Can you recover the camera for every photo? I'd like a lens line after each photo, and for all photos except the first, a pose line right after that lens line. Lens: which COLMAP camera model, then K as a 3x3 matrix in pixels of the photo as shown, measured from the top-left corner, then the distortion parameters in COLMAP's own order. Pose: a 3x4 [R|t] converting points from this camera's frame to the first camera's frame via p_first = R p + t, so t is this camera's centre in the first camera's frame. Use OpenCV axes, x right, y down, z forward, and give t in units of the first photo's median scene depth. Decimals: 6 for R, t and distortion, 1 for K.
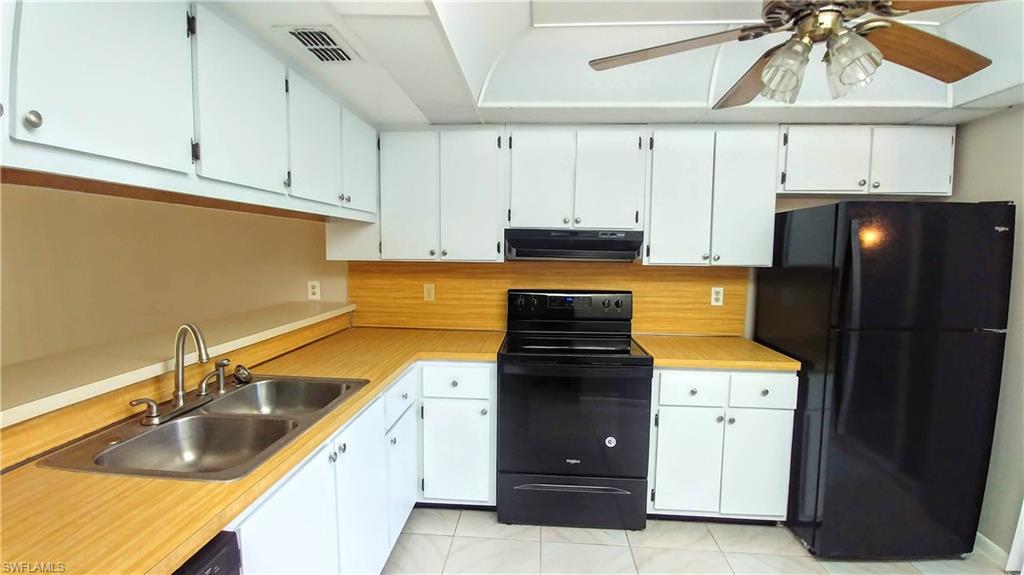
lens RADIAL K [[456.9, 0, 510.6], [0, 456.9, 287.3], [0, 0, 1]] dist [0.001265, 0.000281]
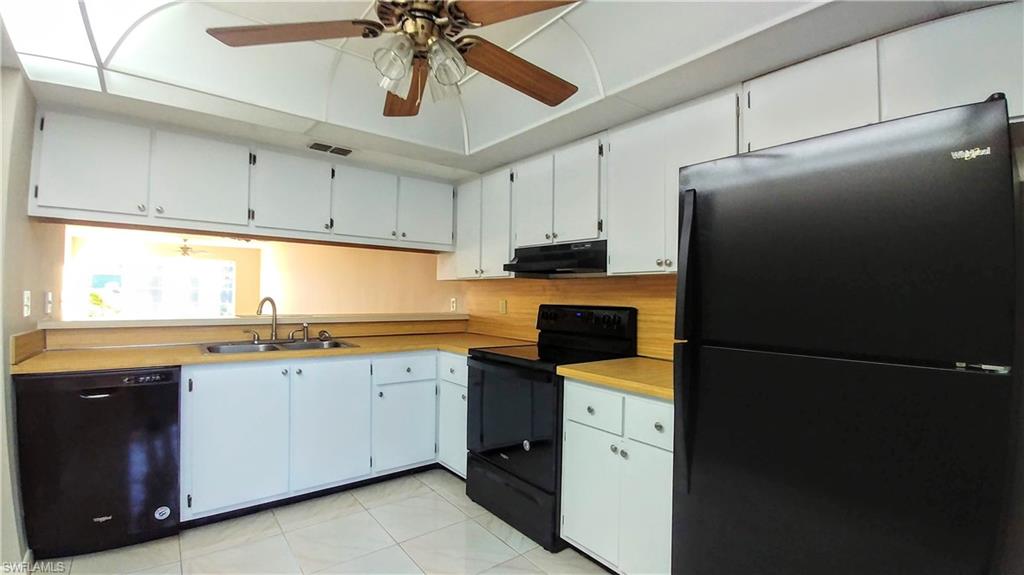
lens RADIAL K [[449.3, 0, 512.0], [0, 449.3, 291.9], [0, 0, 1]] dist [-0.000273, -0.000016]
pose [[0.673298, -0.003218, -0.739364, 0.843103], [-0.074281, 0.994637, -0.071973, 0.065631], [0.735630, 0.103380, 0.669448, 0.244890]]
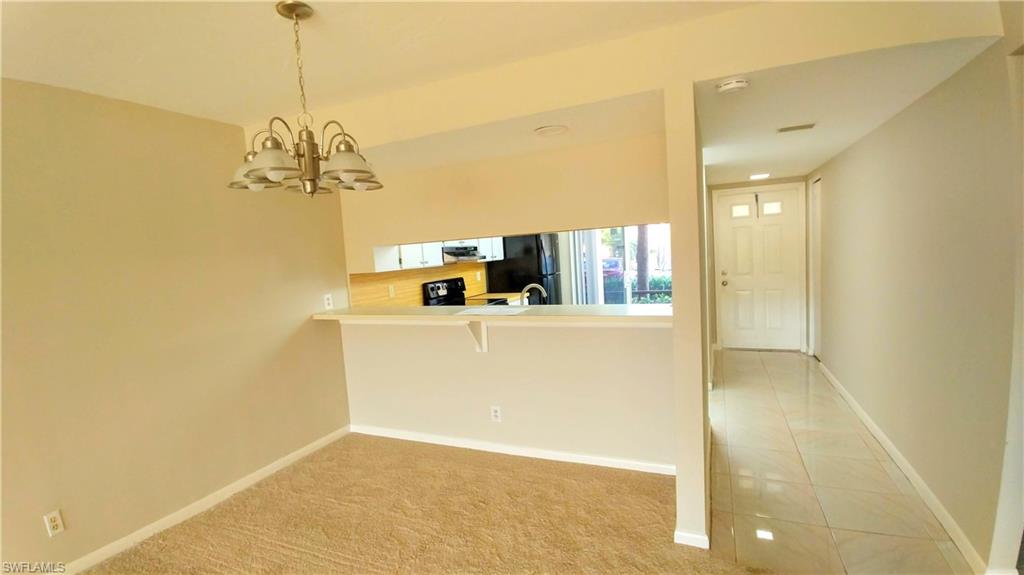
lens RADIAL K [[456.9, 0, 510.6], [0, 456.9, 287.3], [0, 0, 1]] dist [0.001265, 0.000281]
pose [[0.338743, -0.107309, 0.934739, -1.686710], [0.150123, 0.986912, 0.058895, -0.036614], [-0.928825, 0.120376, 0.350419, 0.115865]]
